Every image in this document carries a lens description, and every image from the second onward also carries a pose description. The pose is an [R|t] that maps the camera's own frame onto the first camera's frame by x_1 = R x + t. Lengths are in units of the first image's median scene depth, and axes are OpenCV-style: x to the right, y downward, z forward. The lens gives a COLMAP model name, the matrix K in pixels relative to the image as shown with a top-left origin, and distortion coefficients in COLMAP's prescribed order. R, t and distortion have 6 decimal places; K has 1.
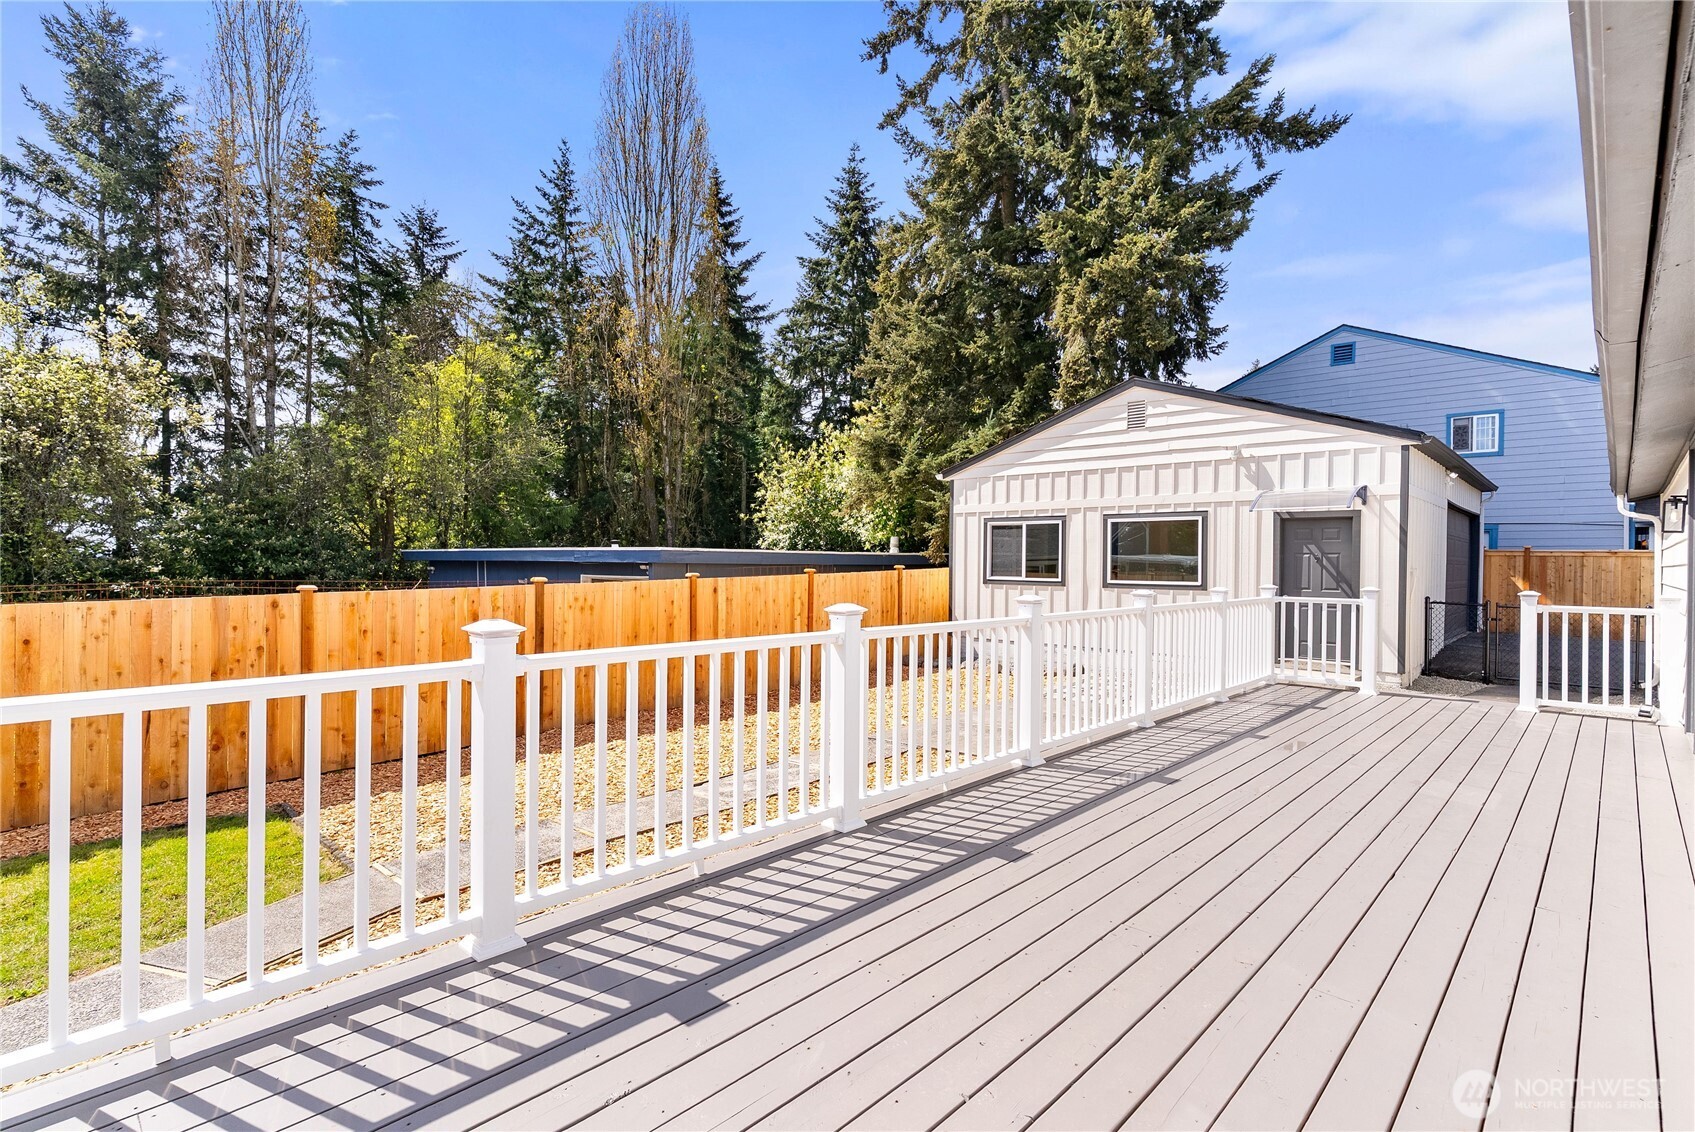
lens RADIAL K [[805.7, 0, 858.2], [0, 805.7, 572.0], [0, 0, 1]] dist [0.004080, -0.002366]
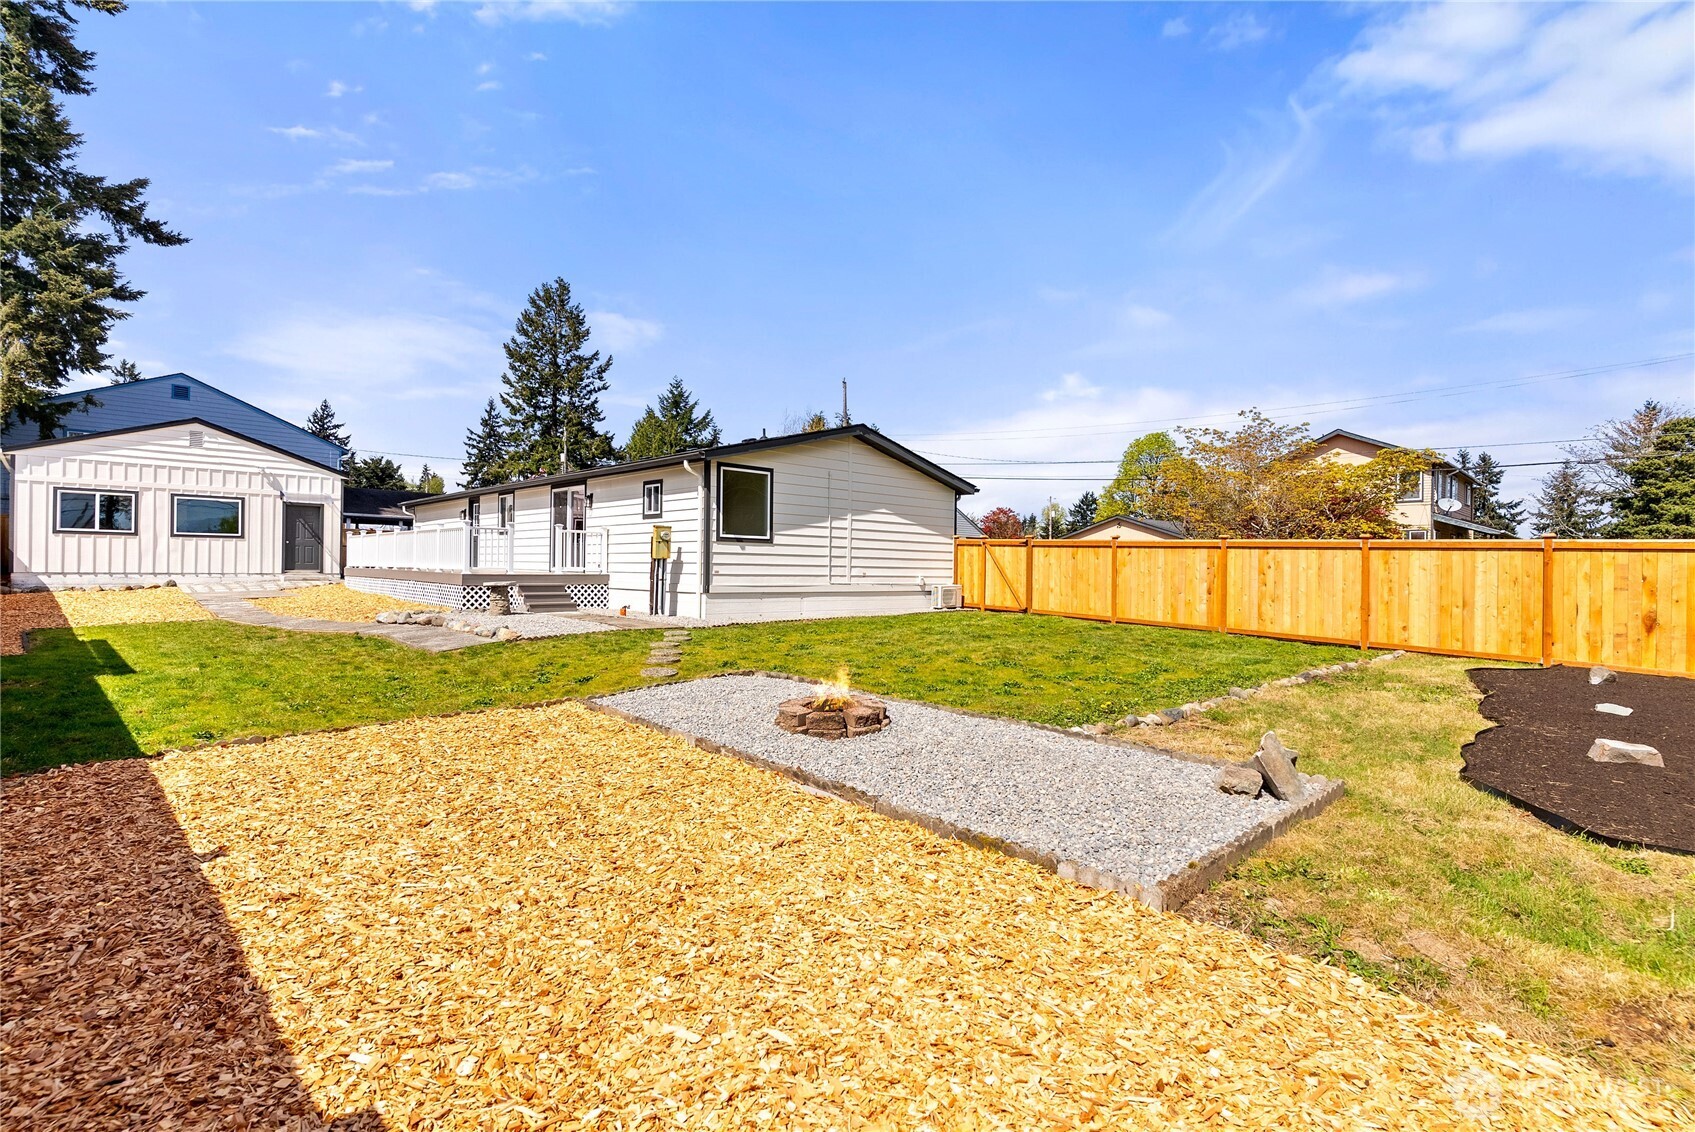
lens RADIAL K [[805.7, 0, 843.5], [0, 805.7, 563.7], [0, 0, 1]] dist [0.004080, -0.002366]
pose [[0.051419, -0.006766, 0.998654, -0.858220], [-0.001714, 0.999975, 0.006863, 0.040385], [-0.998676, -0.002064, 0.051406, -0.322456]]
